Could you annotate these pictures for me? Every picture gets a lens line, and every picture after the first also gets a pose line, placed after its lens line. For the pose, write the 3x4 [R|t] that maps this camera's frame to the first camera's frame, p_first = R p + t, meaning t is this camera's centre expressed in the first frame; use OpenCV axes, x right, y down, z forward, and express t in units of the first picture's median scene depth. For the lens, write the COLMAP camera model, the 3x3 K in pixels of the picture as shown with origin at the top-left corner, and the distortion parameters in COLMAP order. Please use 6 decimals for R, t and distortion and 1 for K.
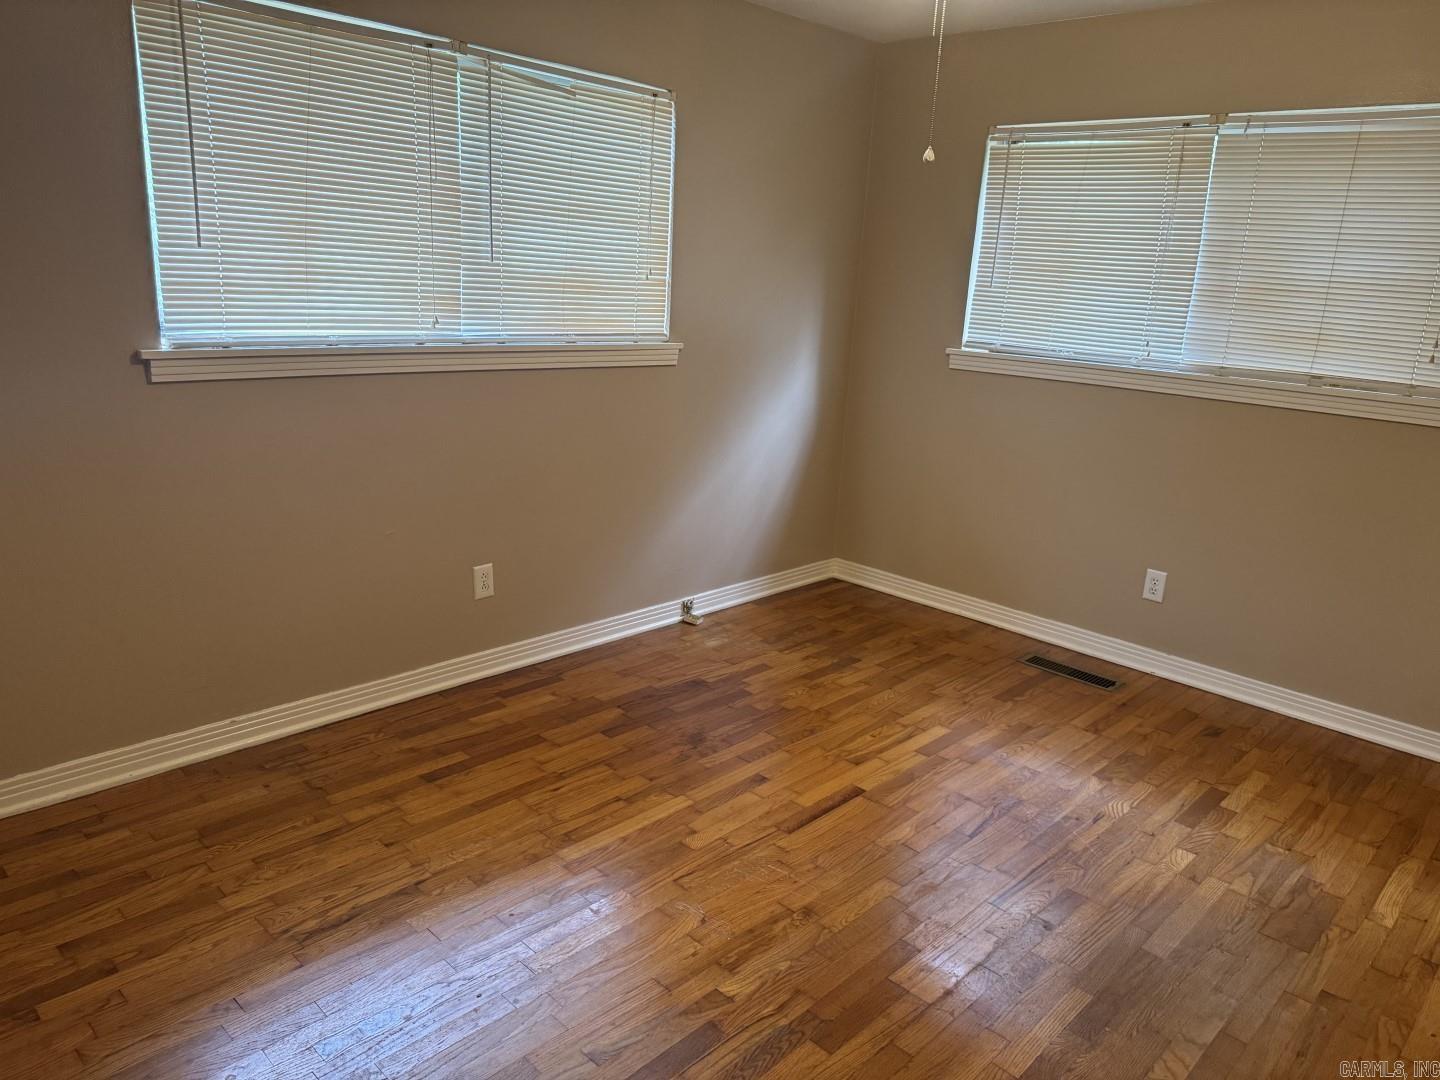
lens RADIAL K [[1035.5, 0, 720.0], [0, 1035.5, 540.0], [0, 0, 1]] dist [0.085705, -0.147427]
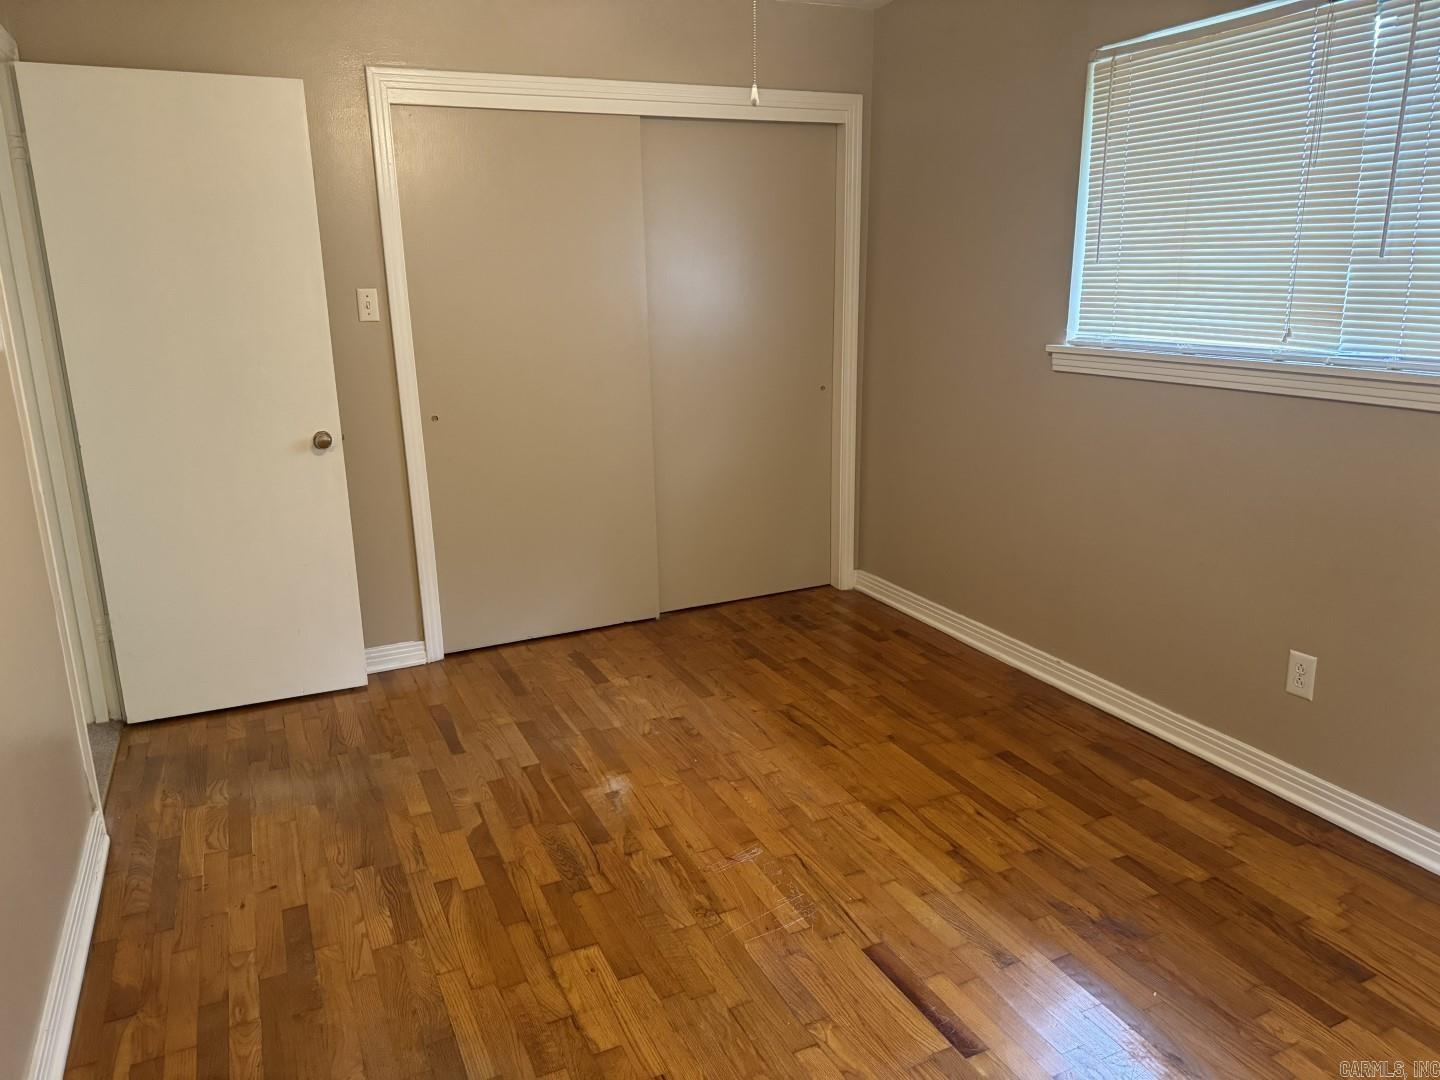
lens RADIAL K [[1035.5, 0, 720.0], [0, 1035.5, 540.0], [0, 0, 1]] dist [0.085705, -0.147427]
pose [[-0.381373, 0.181132, -0.906502, 0.705399], [-0.241988, 0.926860, 0.287006, -0.194777], [0.892186, 0.328819, -0.309648, 0.944473]]
